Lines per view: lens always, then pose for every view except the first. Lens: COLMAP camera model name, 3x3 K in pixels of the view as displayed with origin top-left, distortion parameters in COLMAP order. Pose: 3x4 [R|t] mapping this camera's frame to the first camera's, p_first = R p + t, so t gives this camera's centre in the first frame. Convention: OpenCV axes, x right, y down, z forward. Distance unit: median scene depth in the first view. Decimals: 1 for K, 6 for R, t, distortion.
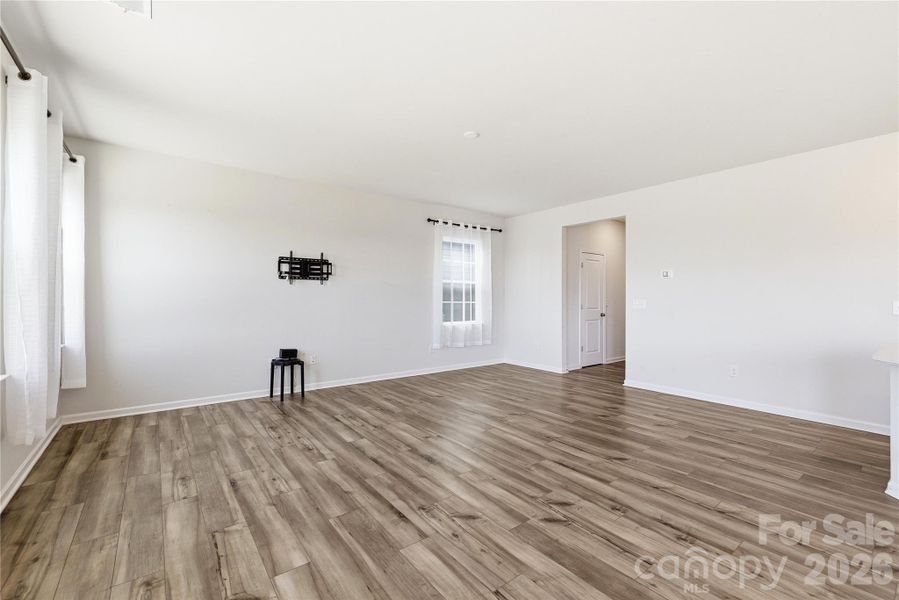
lens RADIAL K [[381.1, 0, 447.8], [0, 381.1, 295.0], [0, 0, 1]] dist [0.013613, -0.001763]
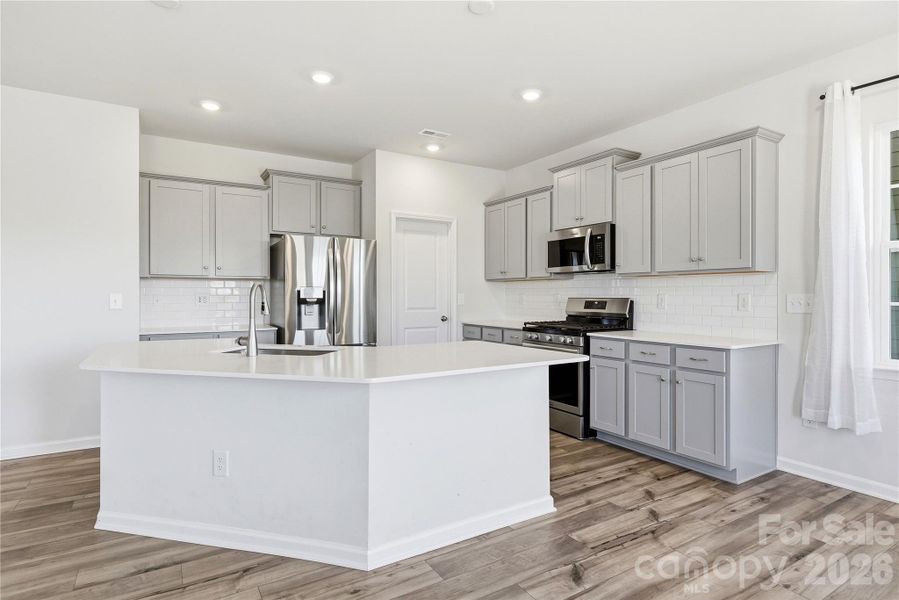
lens RADIAL K [[478.5, 0, 451.2], [0, 478.5, 296.7], [0, 0, 1]] dist [0.000687, 0.002324]
pose [[0.107178, -0.011564, 0.994173, 0.183408], [-0.008704, 0.999883, 0.012568, 0.004625], [-0.994202, -0.010000, 0.107065, 0.130804]]
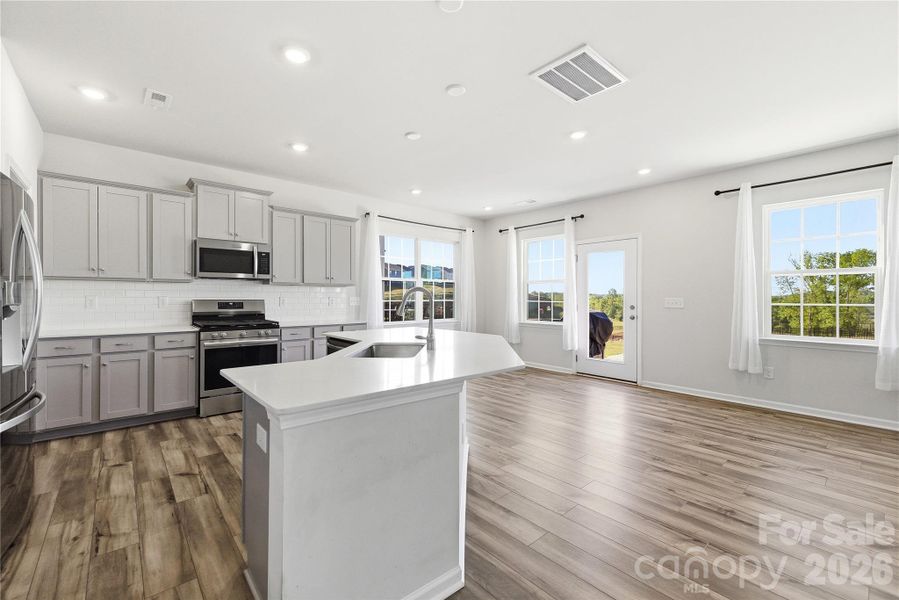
lens RADIAL K [[378.5, 0, 443.1], [0, 378.5, 298.4], [0, 0, 1]] dist [0.007113, -0.000704]
pose [[-0.998602, -0.009667, -0.051973, 1.032531], [-0.009396, 0.999941, -0.005441, 0.018896], [0.052022, -0.004945, -0.998634, 1.417430]]
